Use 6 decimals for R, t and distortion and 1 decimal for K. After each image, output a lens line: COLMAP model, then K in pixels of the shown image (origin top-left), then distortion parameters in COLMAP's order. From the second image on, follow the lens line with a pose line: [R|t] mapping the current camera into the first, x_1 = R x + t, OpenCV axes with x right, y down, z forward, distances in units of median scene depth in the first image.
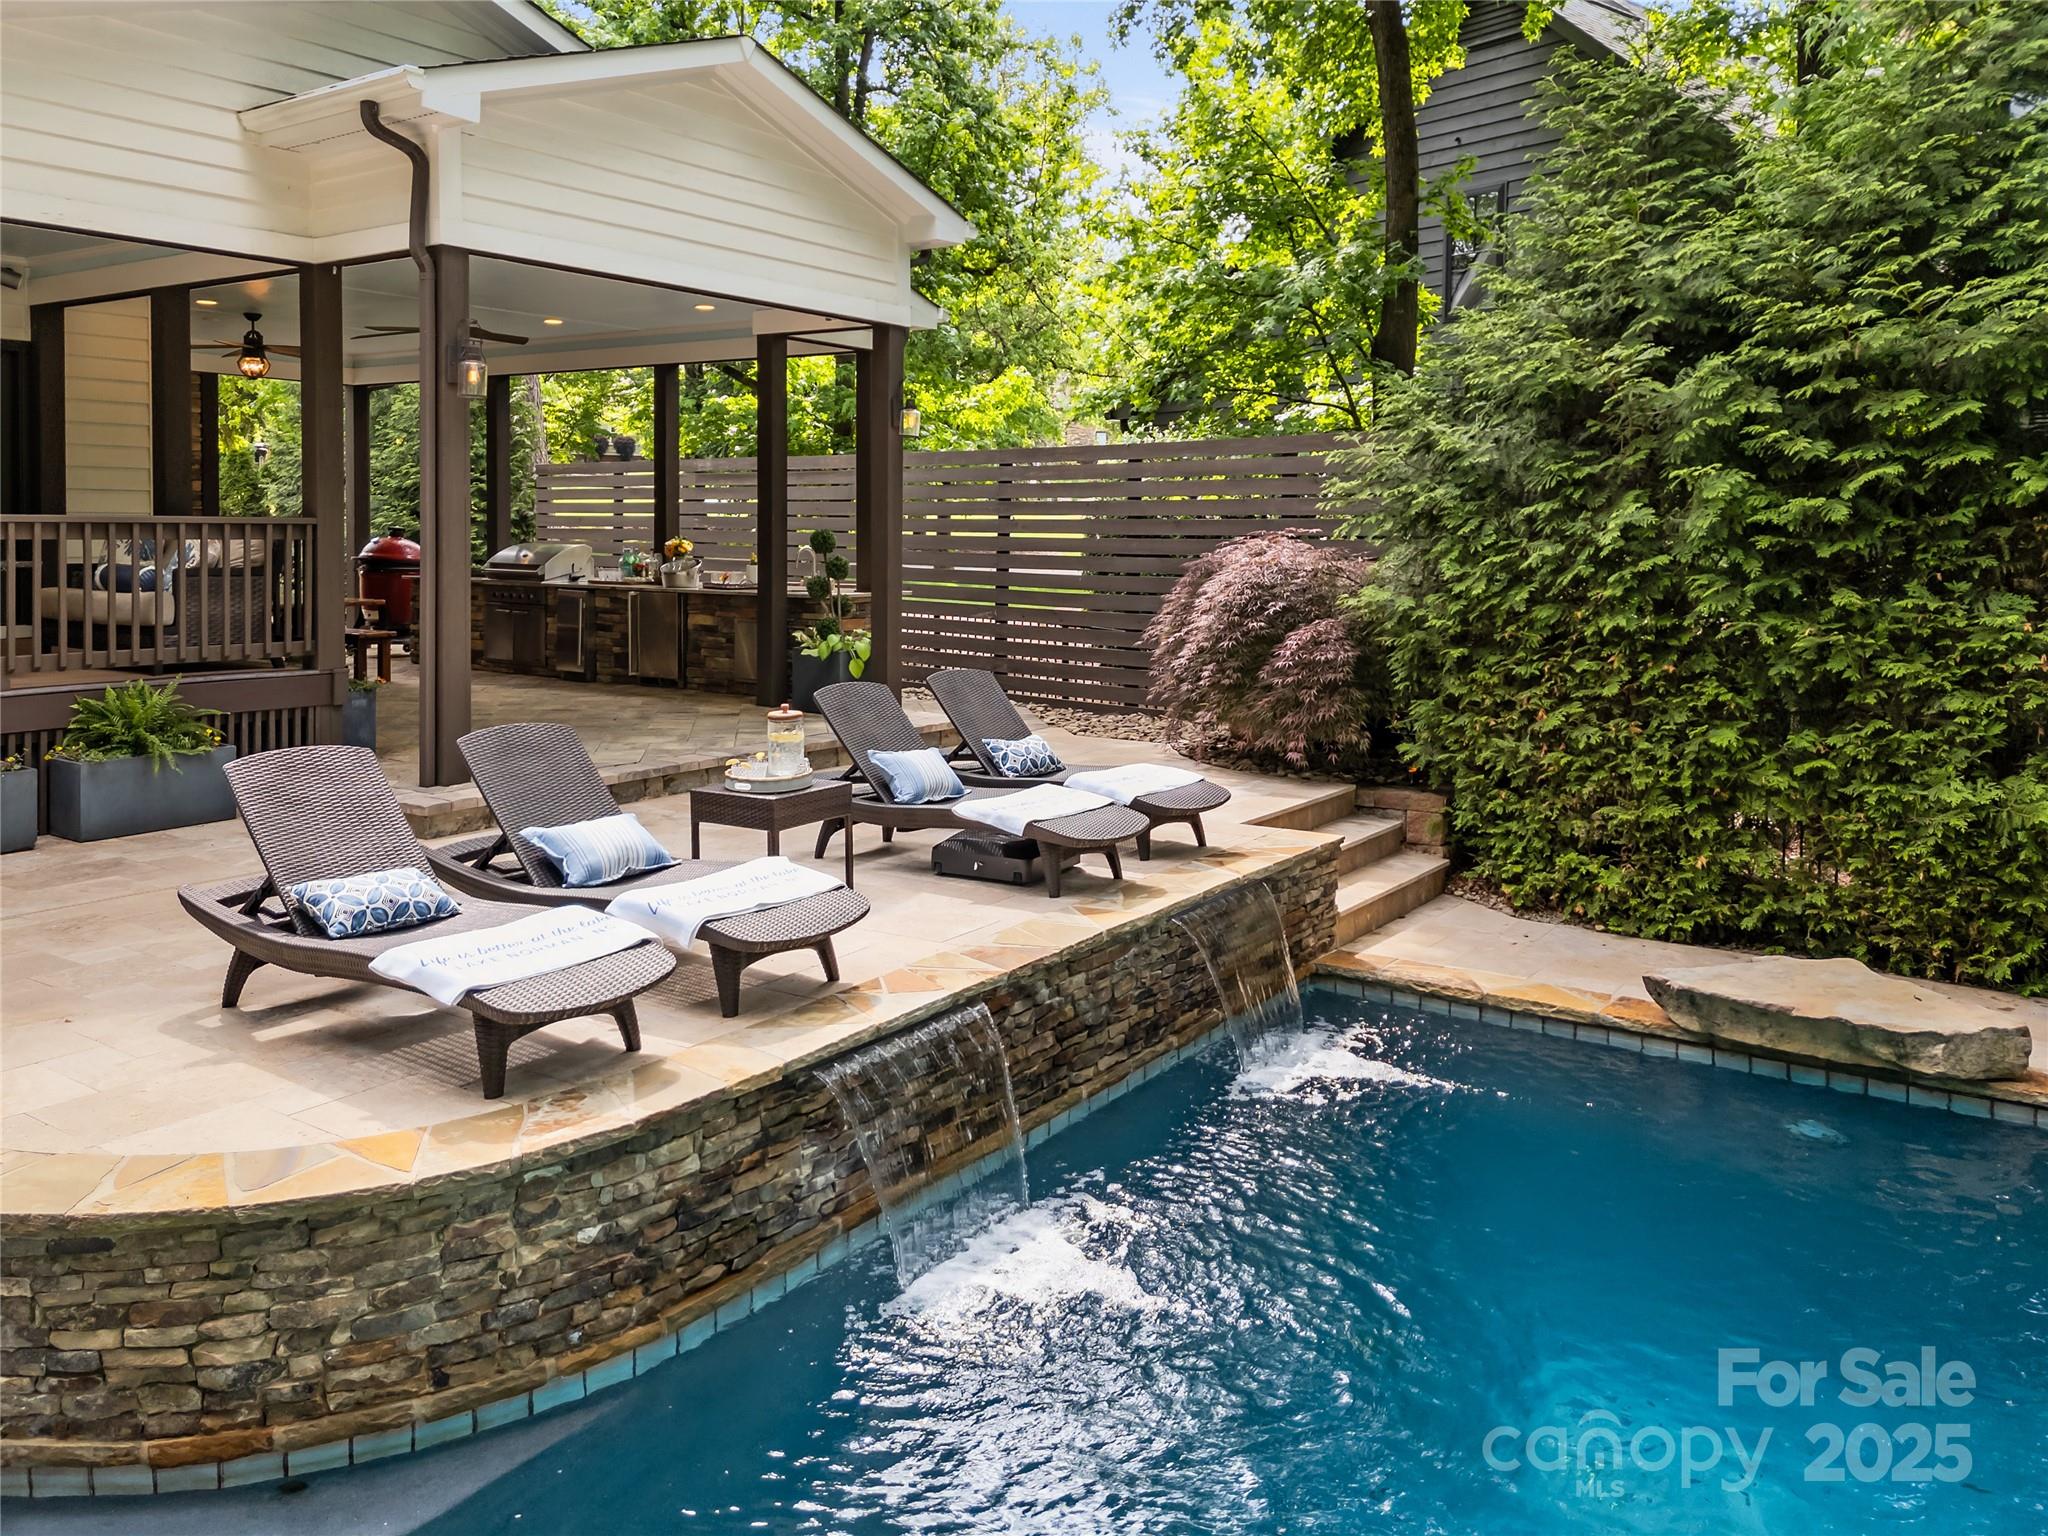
lens RADIAL K [[1646.7, 0, 981.9], [0, 1646.7, 615.8], [0, 0, 1]] dist [0.034076, -0.013126]
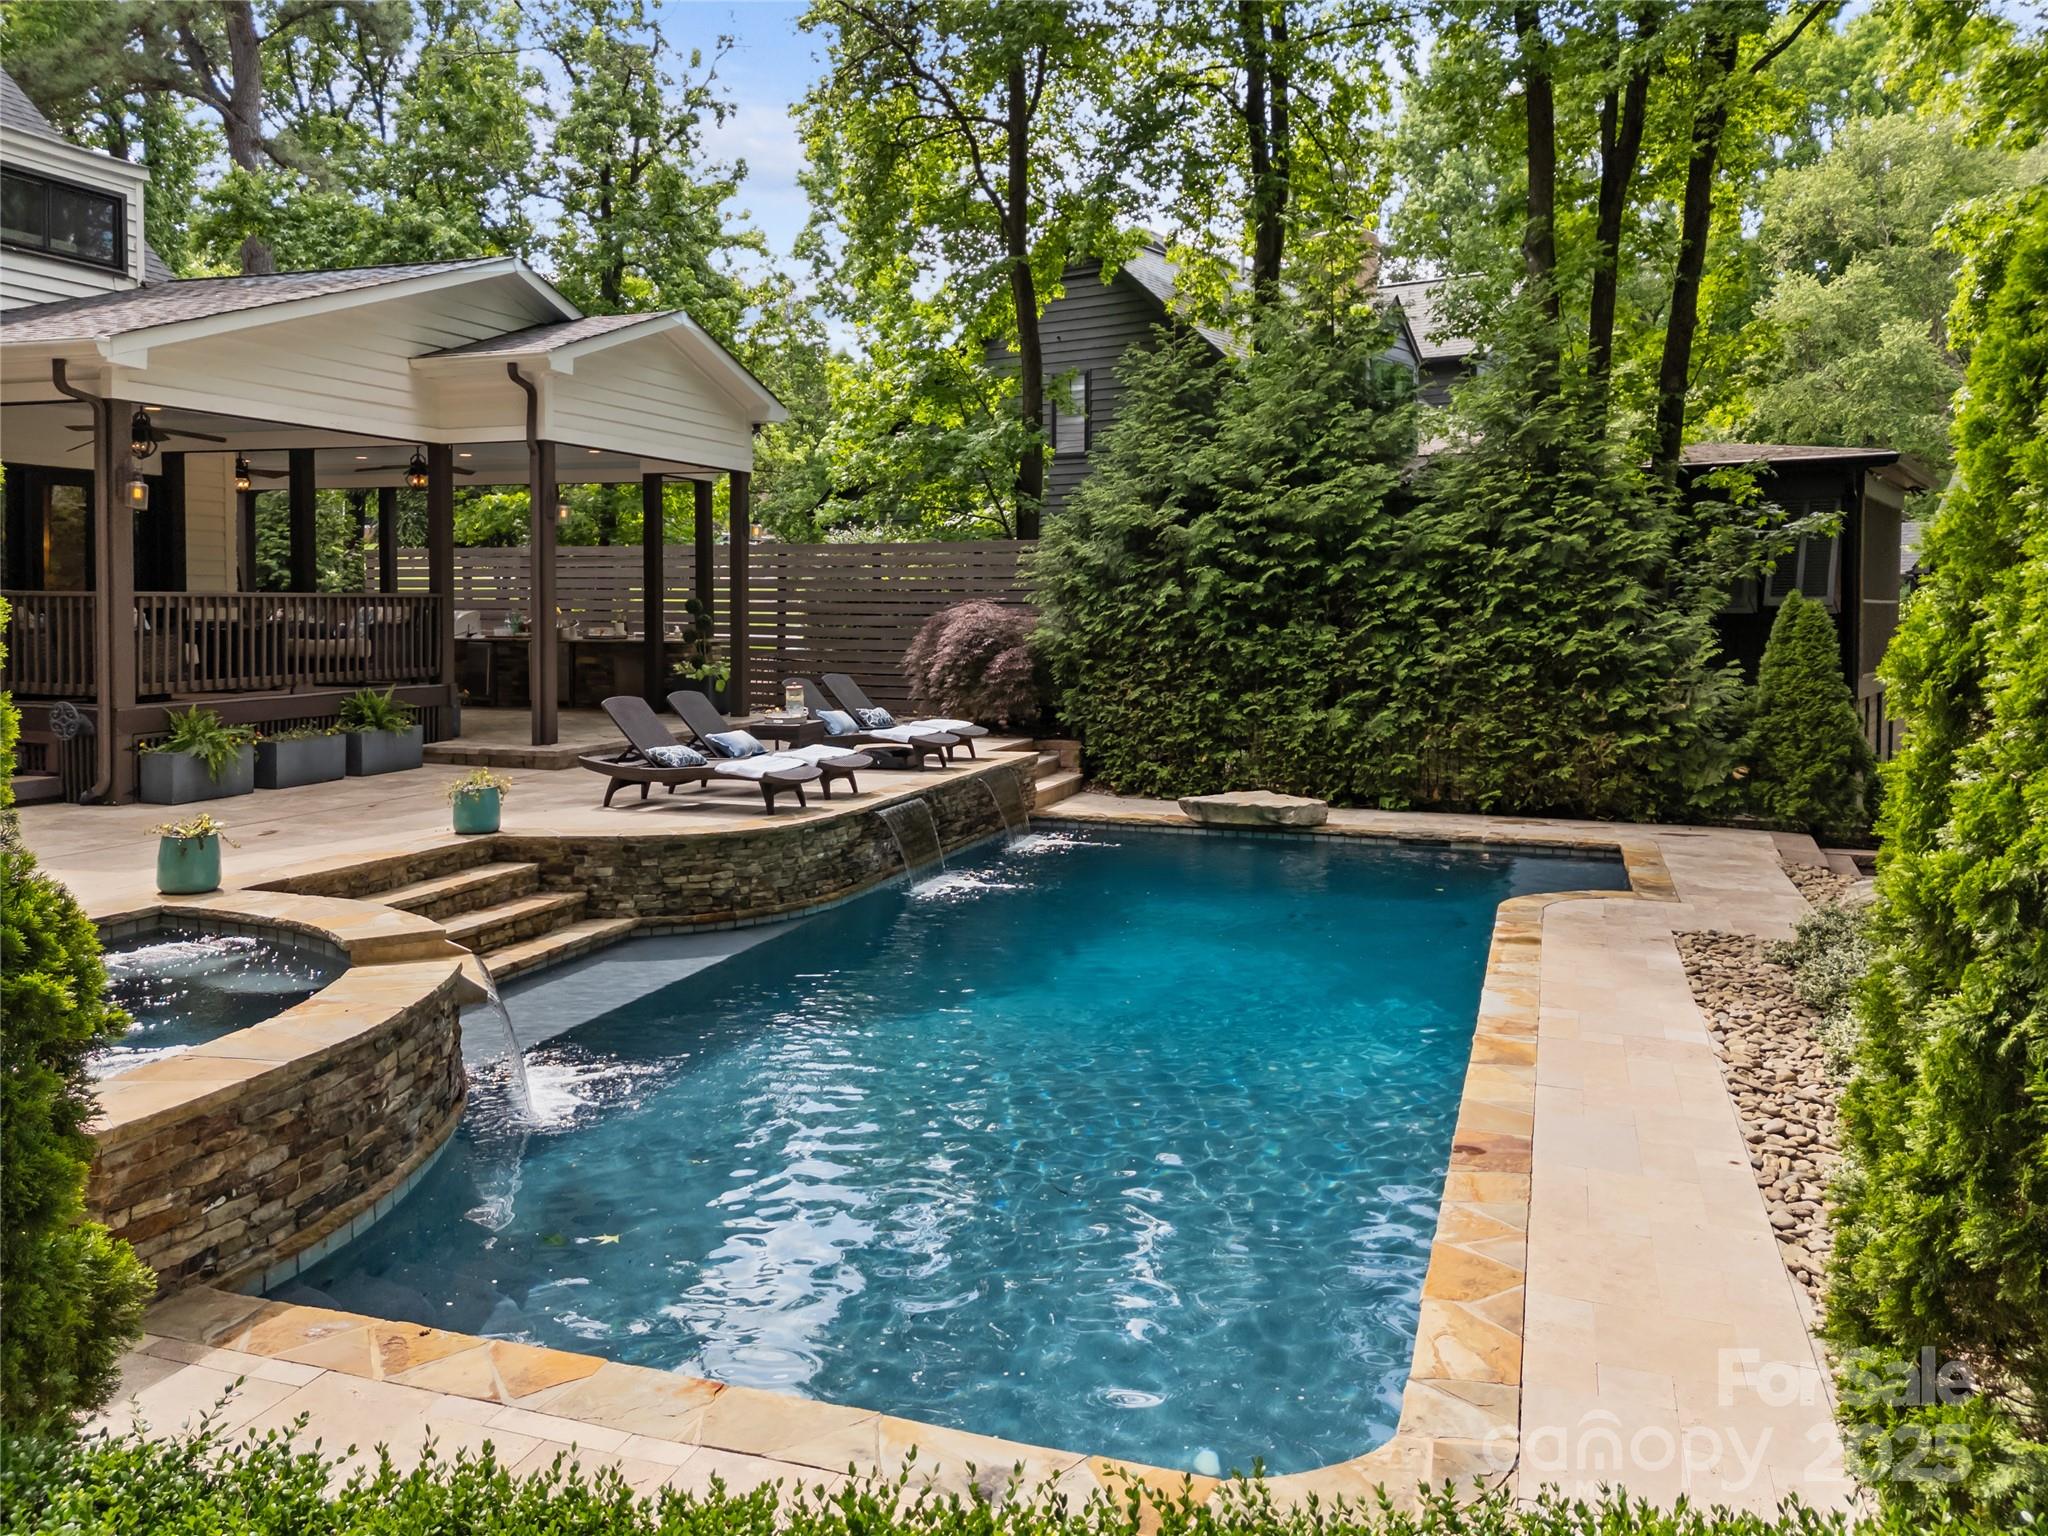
lens RADIAL K [[1464.8, 0, 1026.3], [0, 1464.8, 729.7], [0, 0, 1]] dist [0.102196, -0.264976]
pose [[0.962015, -0.029480, 0.271400, -0.283362], [0.019559, 0.999040, 0.039186, 0.037629], [-0.272294, -0.032390, 0.961669, -0.719499]]
